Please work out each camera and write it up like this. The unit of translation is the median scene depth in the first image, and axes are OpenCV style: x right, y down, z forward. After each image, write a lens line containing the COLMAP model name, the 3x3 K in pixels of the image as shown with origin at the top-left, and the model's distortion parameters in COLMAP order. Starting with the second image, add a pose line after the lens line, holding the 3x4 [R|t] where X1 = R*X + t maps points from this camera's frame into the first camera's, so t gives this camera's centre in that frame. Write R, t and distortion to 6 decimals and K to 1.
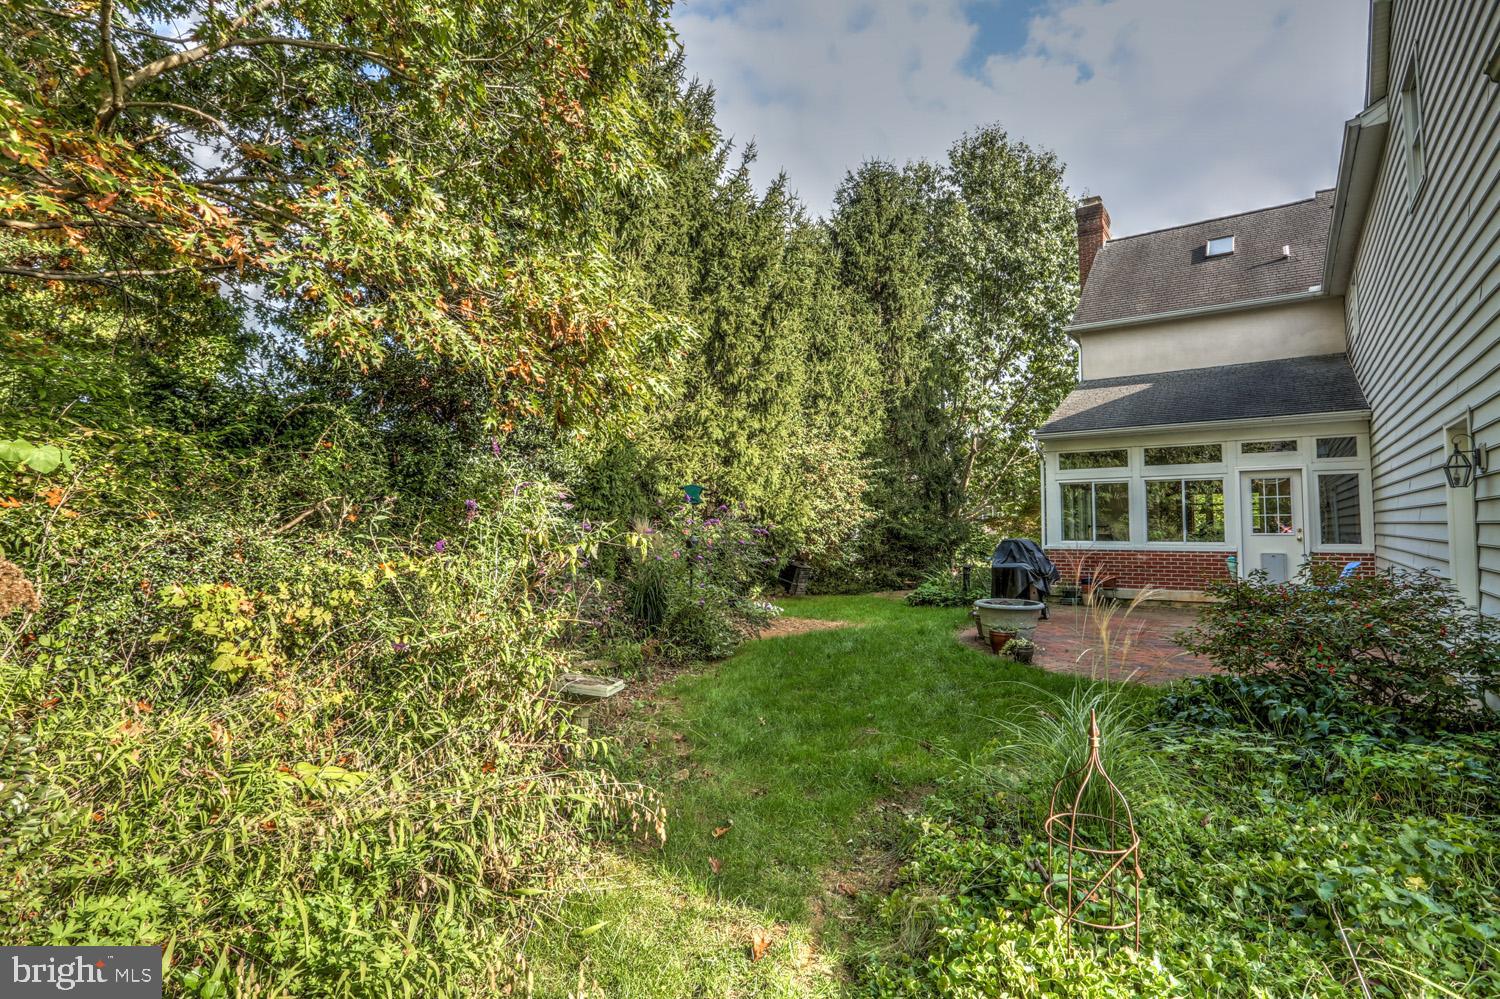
lens RADIAL K [[734.2, 0, 752.5], [0, 734.2, 485.4], [0, 0, 1]] dist [-0.077591, 0.037854]
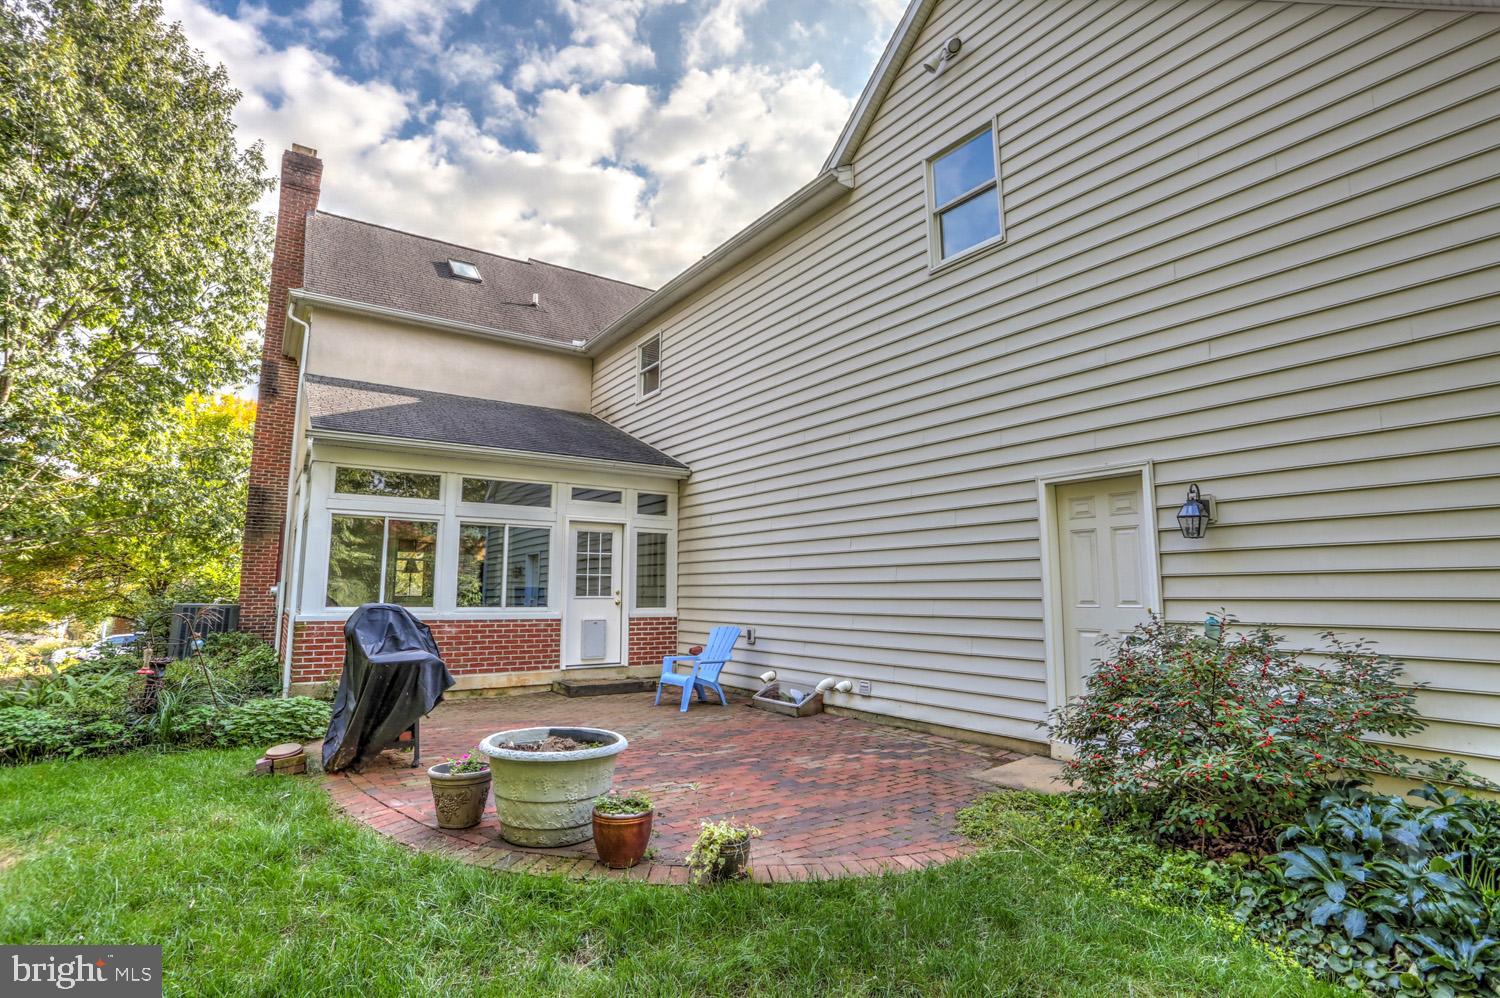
lens RADIAL K [[734.2, 0, 752.5], [0, 734.2, 484.9], [0, 0, 1]] dist [-0.077591, 0.037854]
pose [[0.319852, 0.139849, 0.937090, -0.047752], [-0.053639, 0.990133, -0.129457, 0.037742], [-0.945948, -0.008858, 0.324198, 0.527789]]
